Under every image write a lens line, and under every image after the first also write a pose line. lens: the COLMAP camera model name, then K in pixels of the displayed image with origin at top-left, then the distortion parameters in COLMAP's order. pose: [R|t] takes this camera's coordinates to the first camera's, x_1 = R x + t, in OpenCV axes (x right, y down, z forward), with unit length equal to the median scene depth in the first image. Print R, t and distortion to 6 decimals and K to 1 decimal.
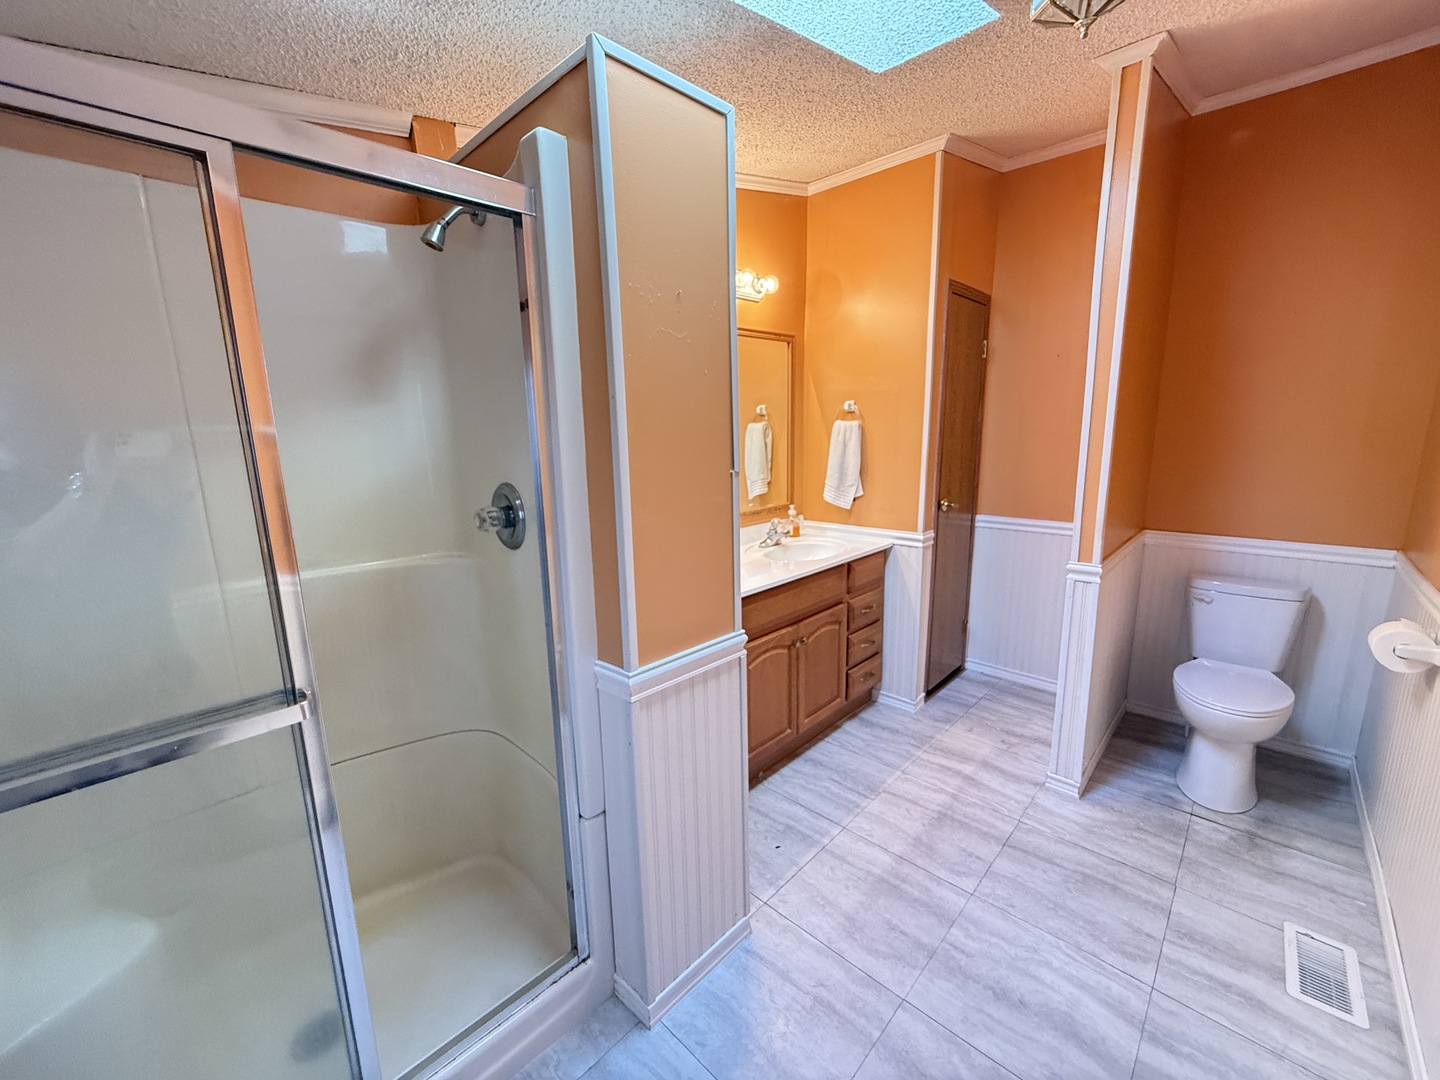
lens RADIAL K [[577.3, 0, 724.4], [0, 577.3, 539.7], [0, 0, 1]] dist [0.004190, 0.000346]
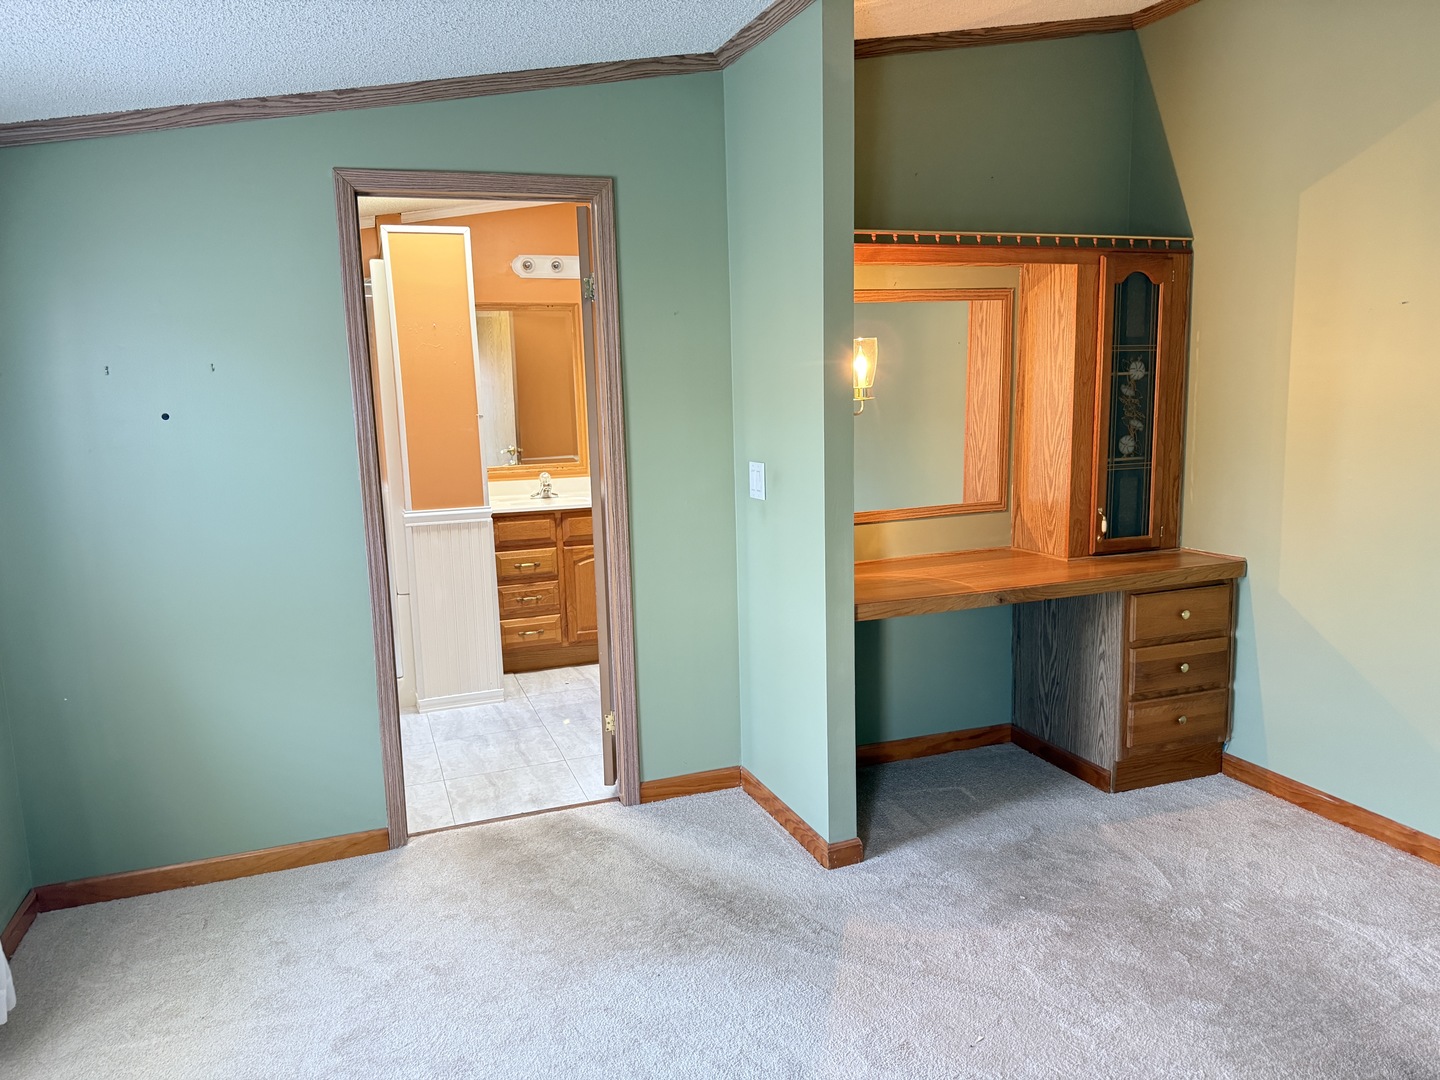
lens RADIAL K [[1015.2, 0, 717.4], [0, 1015.2, 542.8], [0, 0, 1]] dist [0.003557, 0.000372]
pose [[0.893654, 0.068477, -0.443501, 1.894547], [-0.072134, 0.997358, 0.008643, 0.180992], [0.442921, 0.024267, 0.896232, -1.349950]]
